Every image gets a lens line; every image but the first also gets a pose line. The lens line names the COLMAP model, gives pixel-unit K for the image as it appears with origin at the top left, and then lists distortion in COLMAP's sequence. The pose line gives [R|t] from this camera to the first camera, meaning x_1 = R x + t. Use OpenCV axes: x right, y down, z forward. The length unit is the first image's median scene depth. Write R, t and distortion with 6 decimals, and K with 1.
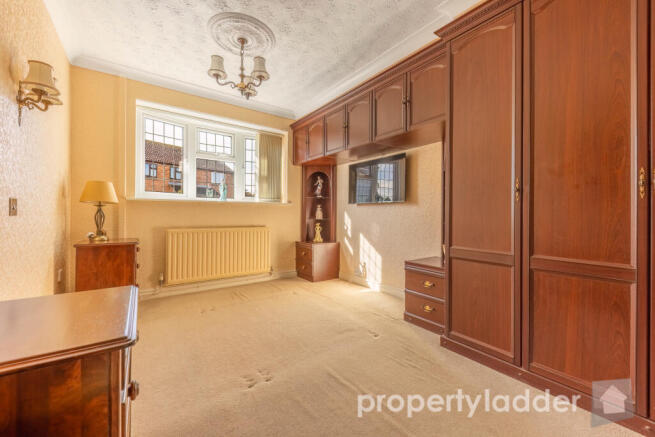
lens RADIAL K [[263.5, 0, 332.0], [0, 263.5, 216.4], [0, 0, 1]] dist [0.013885, -0.004341]
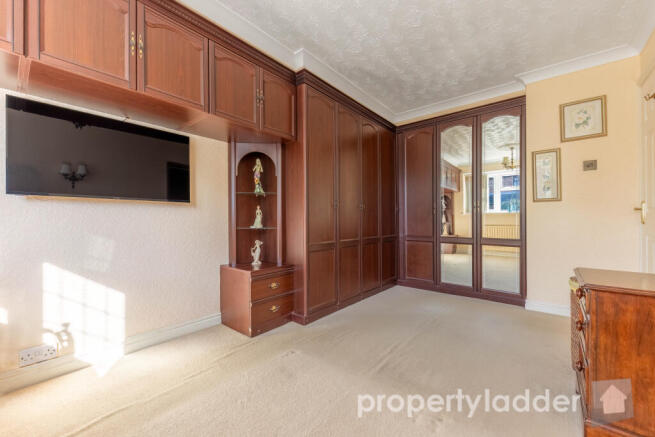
lens RADIAL K [[263.5, 0, 331.6], [0, 263.5, 217.6], [0, 0, 1]] dist [0.013885, -0.004341]
pose [[-0.249877, -0.005552, 0.968262, -0.472179], [-0.000346, 0.999984, 0.005644, -0.014821], [-0.968278, 0.001075, -0.249875, 0.689664]]
